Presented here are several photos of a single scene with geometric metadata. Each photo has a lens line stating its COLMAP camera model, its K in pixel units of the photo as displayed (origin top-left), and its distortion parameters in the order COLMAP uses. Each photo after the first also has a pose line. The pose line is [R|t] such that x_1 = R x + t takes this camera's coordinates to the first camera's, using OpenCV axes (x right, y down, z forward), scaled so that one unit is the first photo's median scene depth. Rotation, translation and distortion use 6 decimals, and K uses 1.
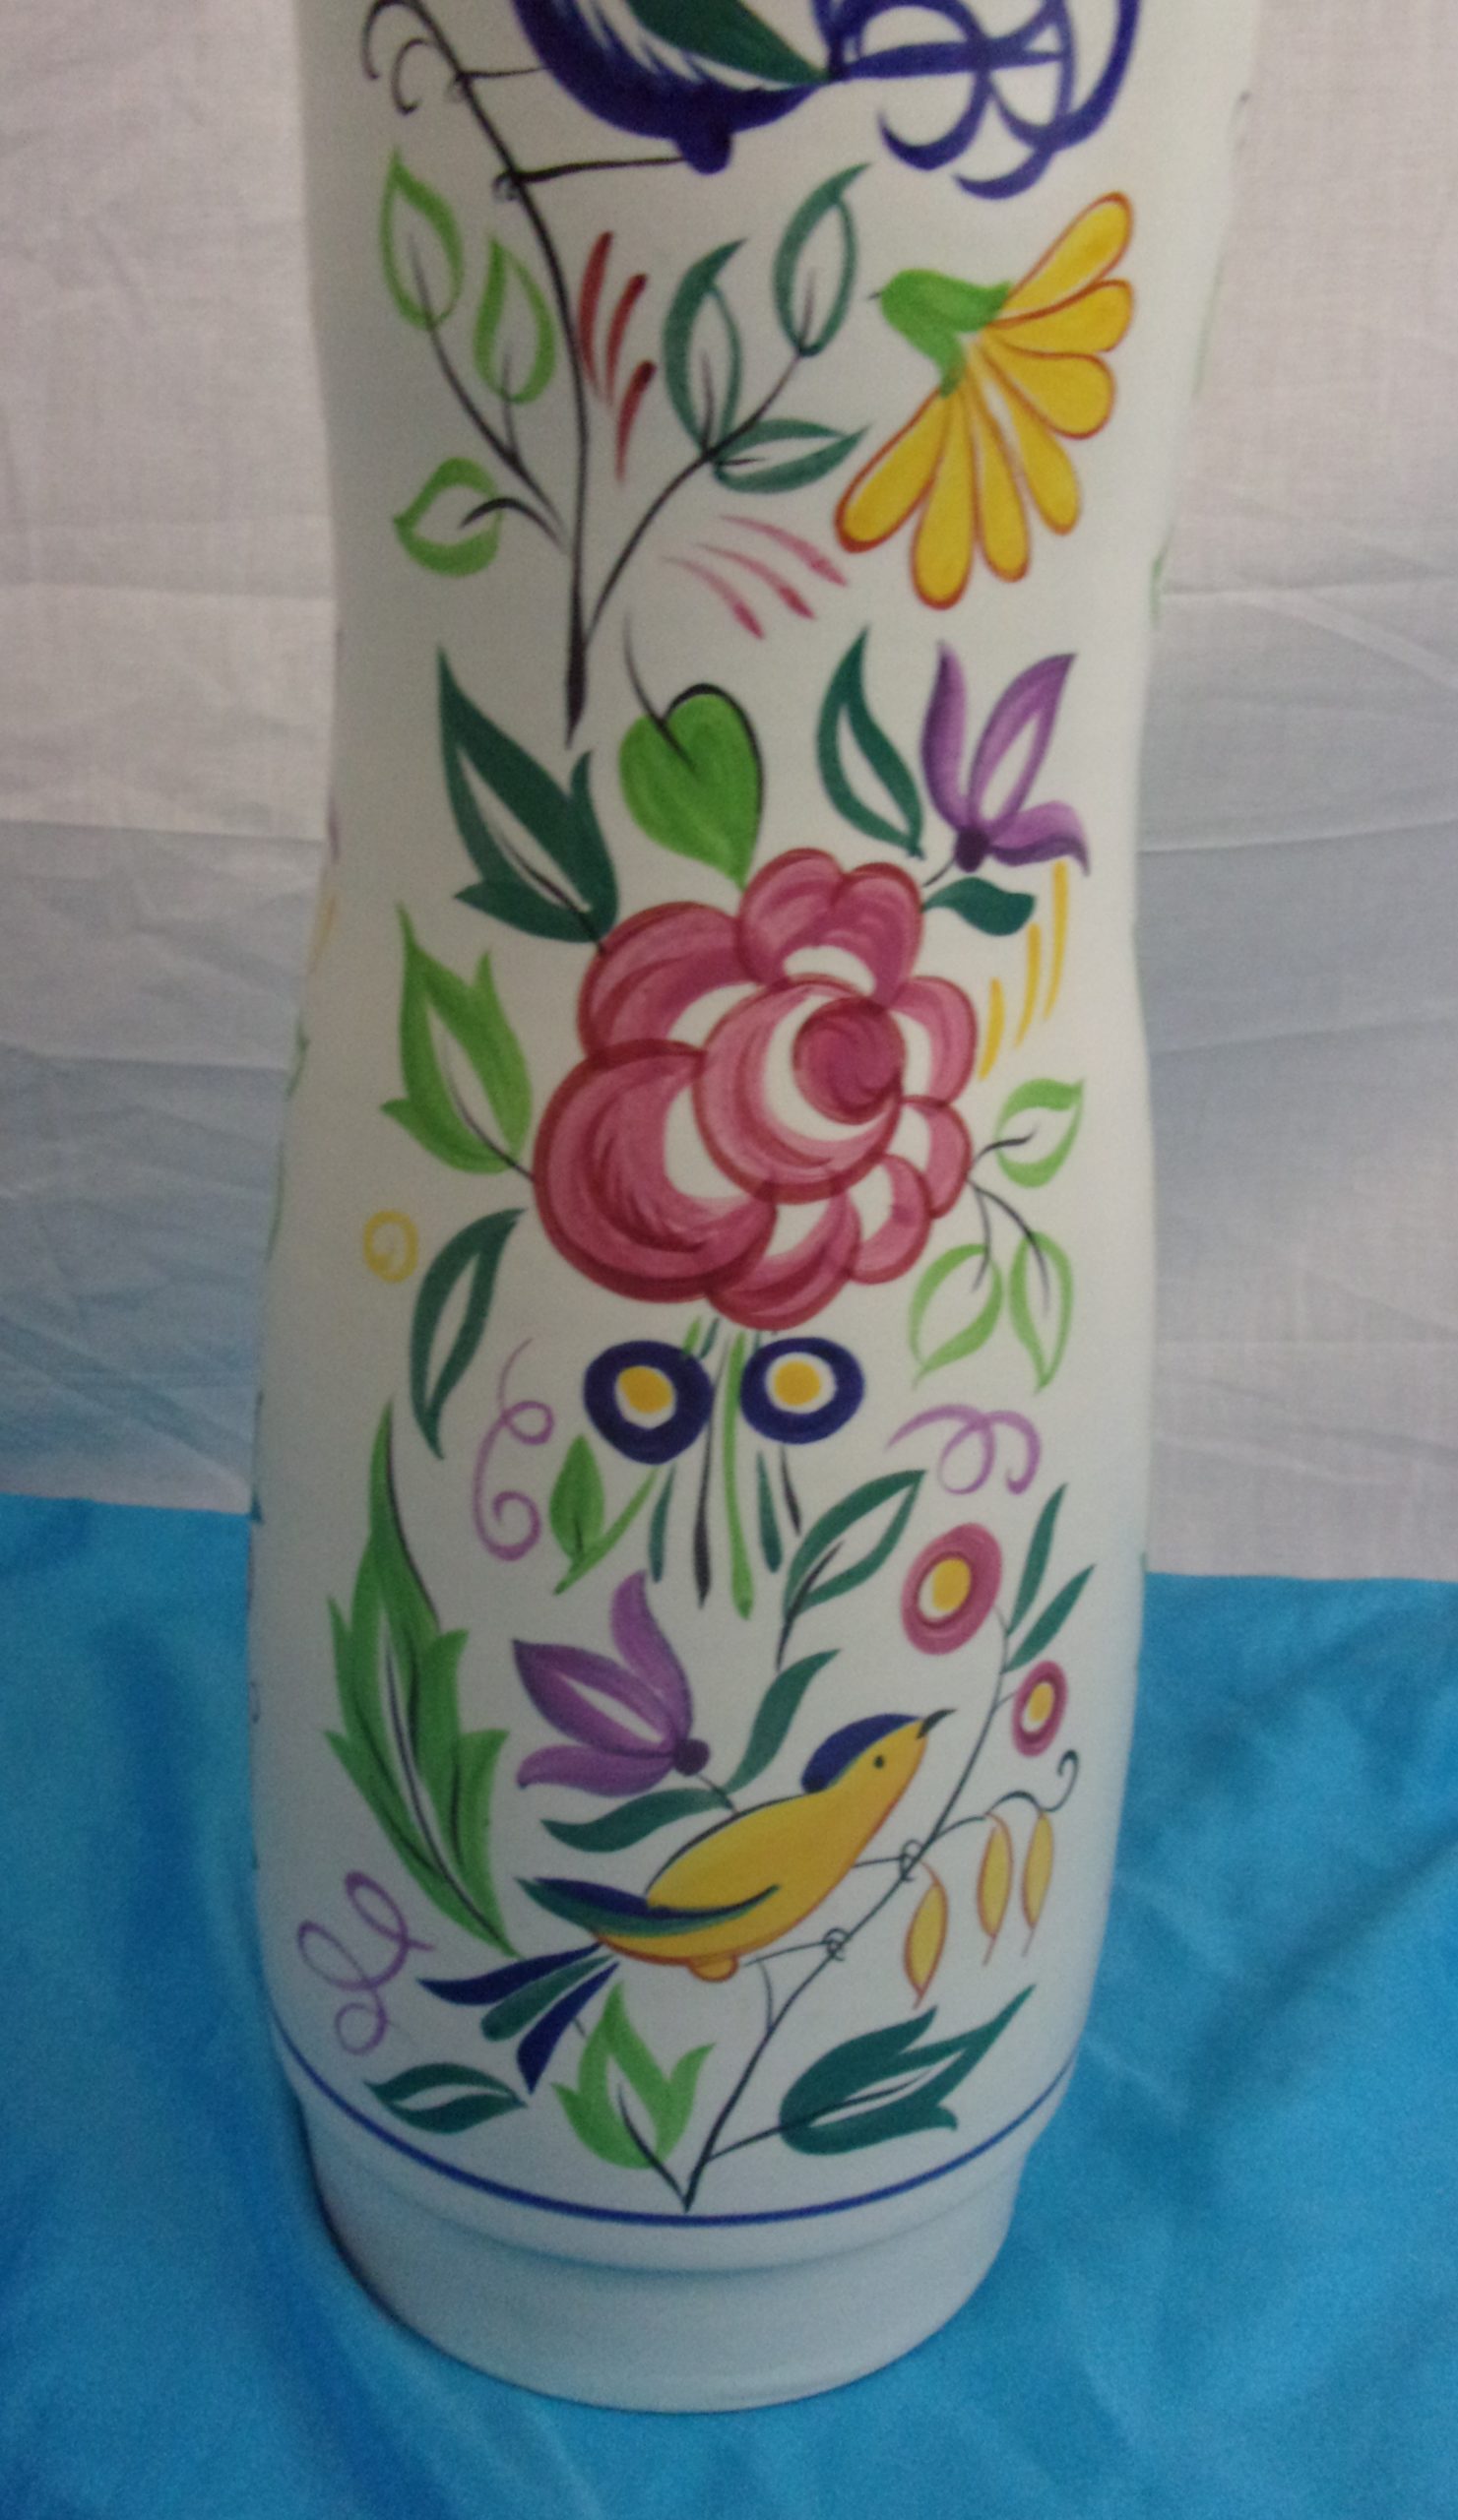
lens RADIAL K [[1949.6, 0, 729.0], [0, 1949.6, 1260.0], [0, 0, 1]] dist [0.000053, -0.000214]
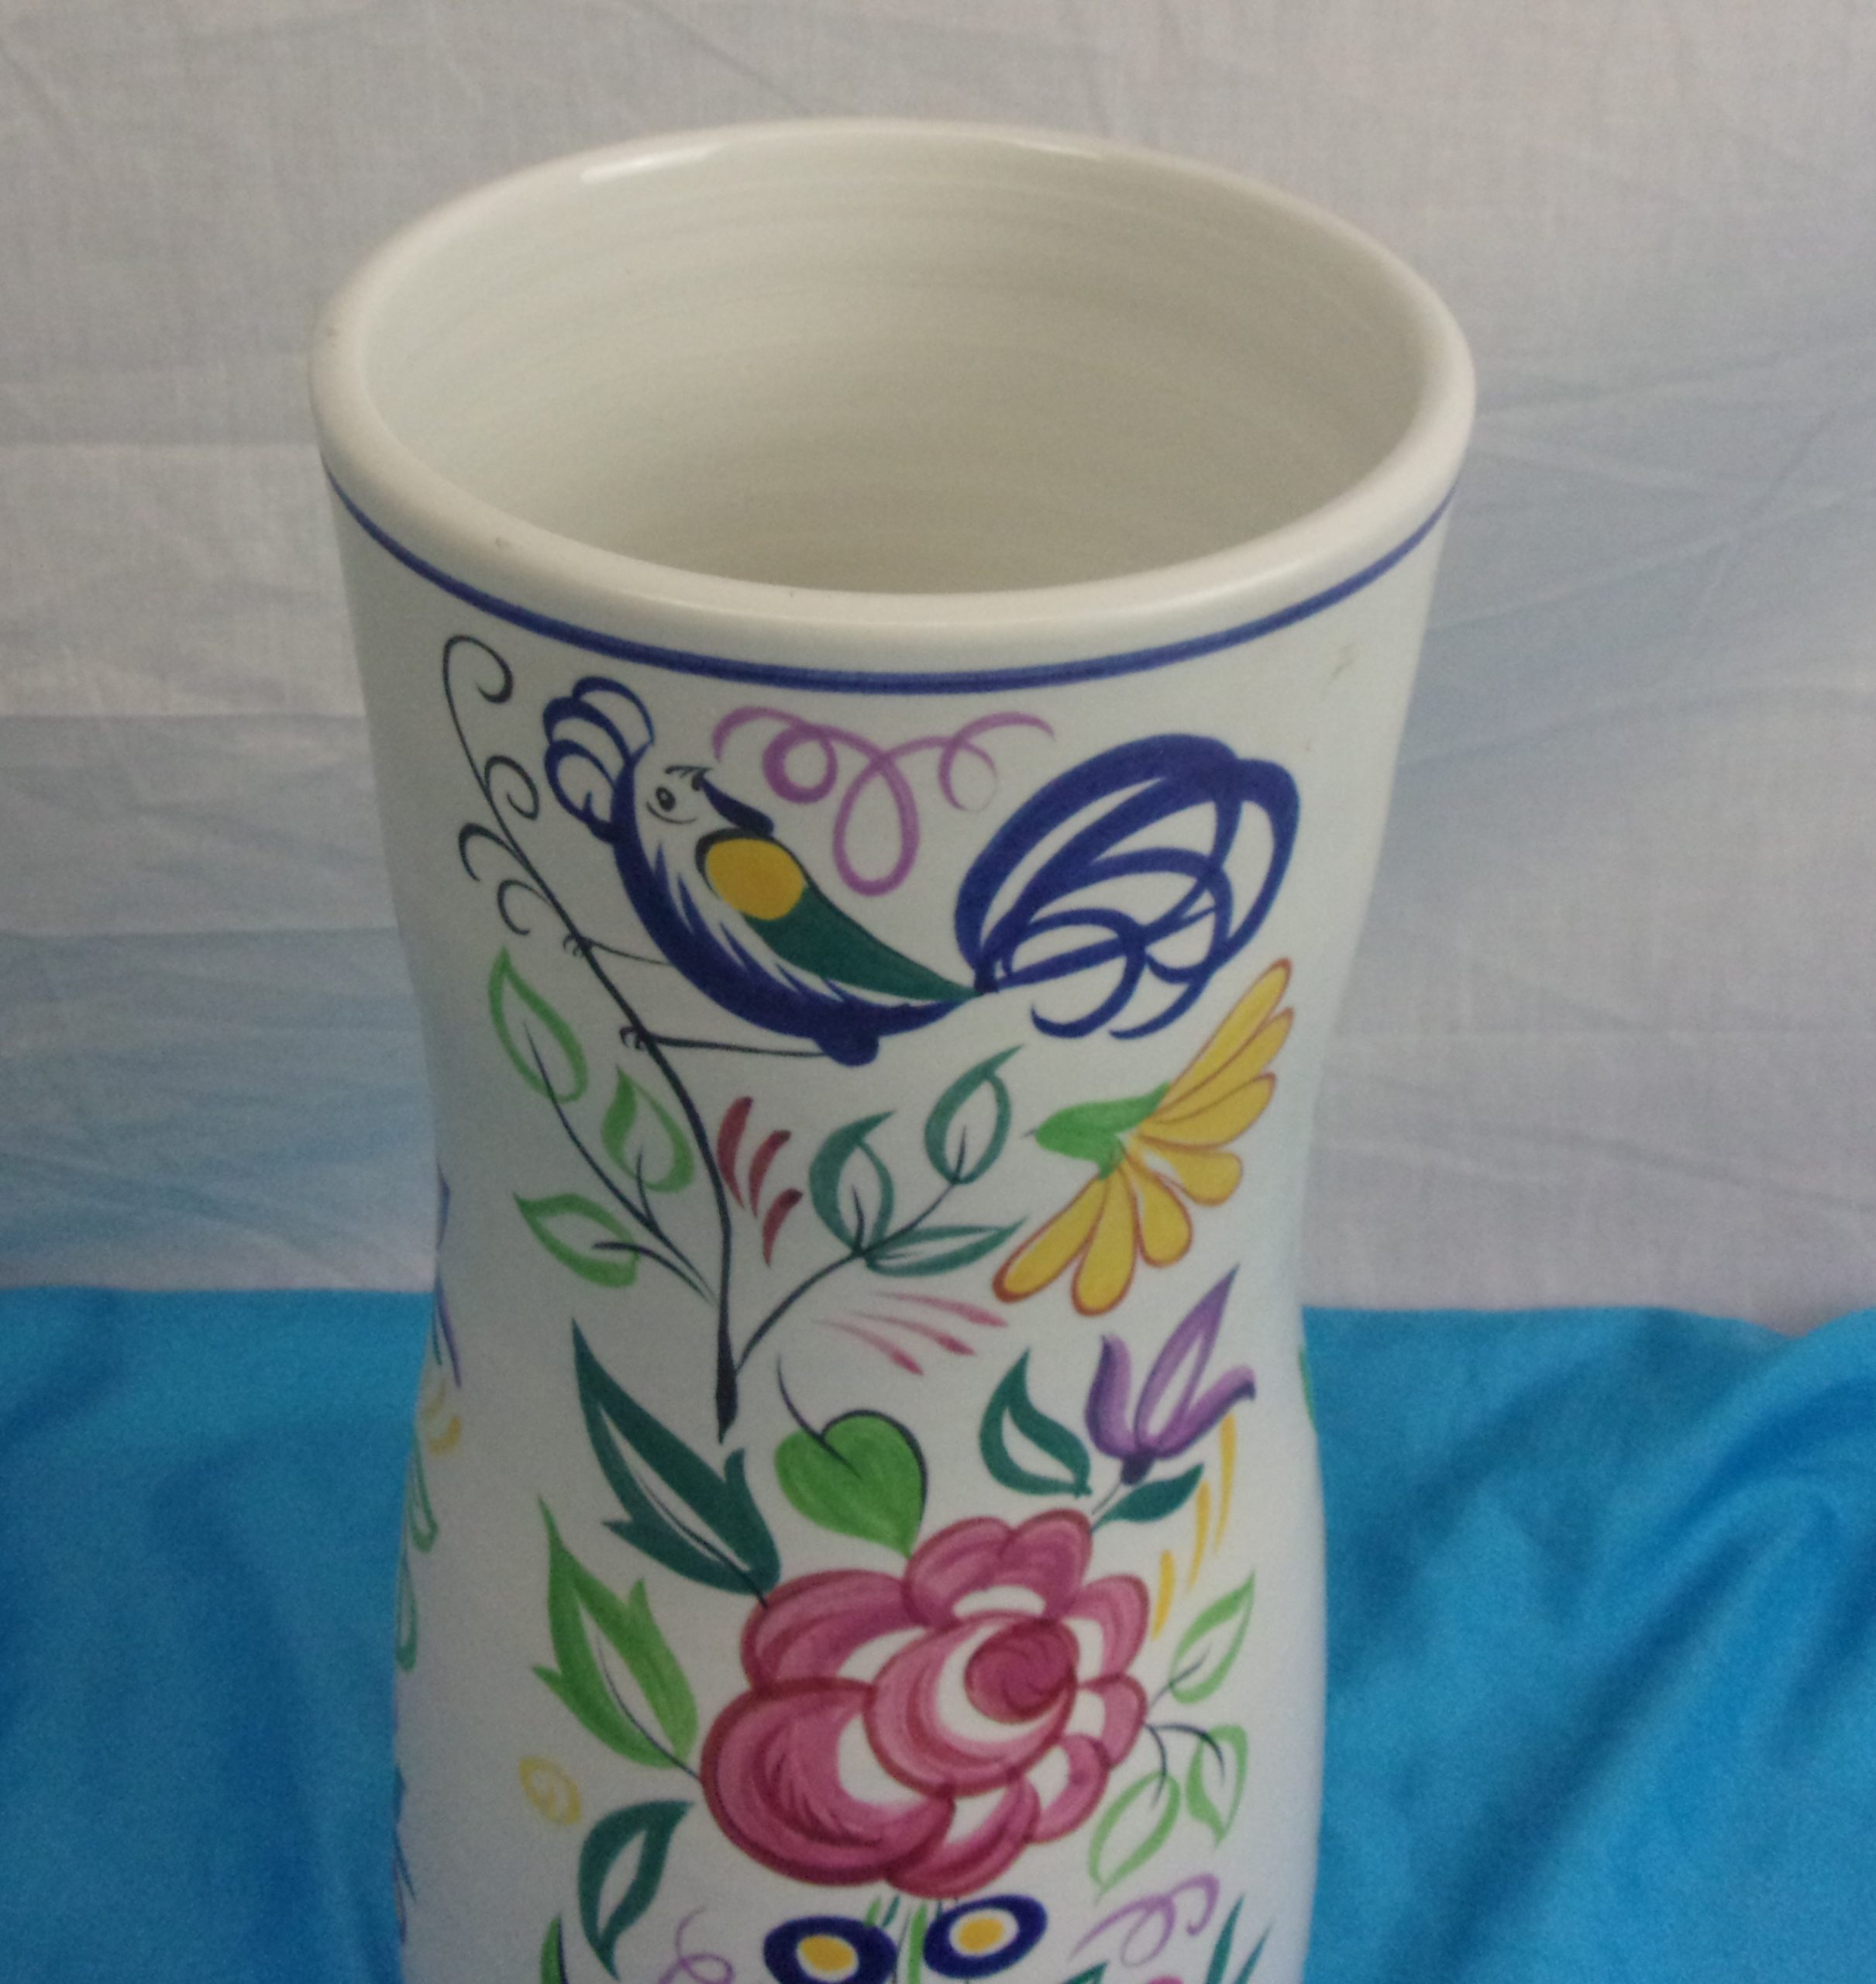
lens RADIAL K [[2270.7, 0, 938.0], [0, 2270.7, 992.0], [0, 0, 1]] dist [0.013431, 0.039447]
pose [[0.996828, -0.058653, 0.053798, -0.022007], [0.049489, 0.986169, 0.158179, -0.632486], [-0.062332, -0.155015, 0.985944, -0.071101]]
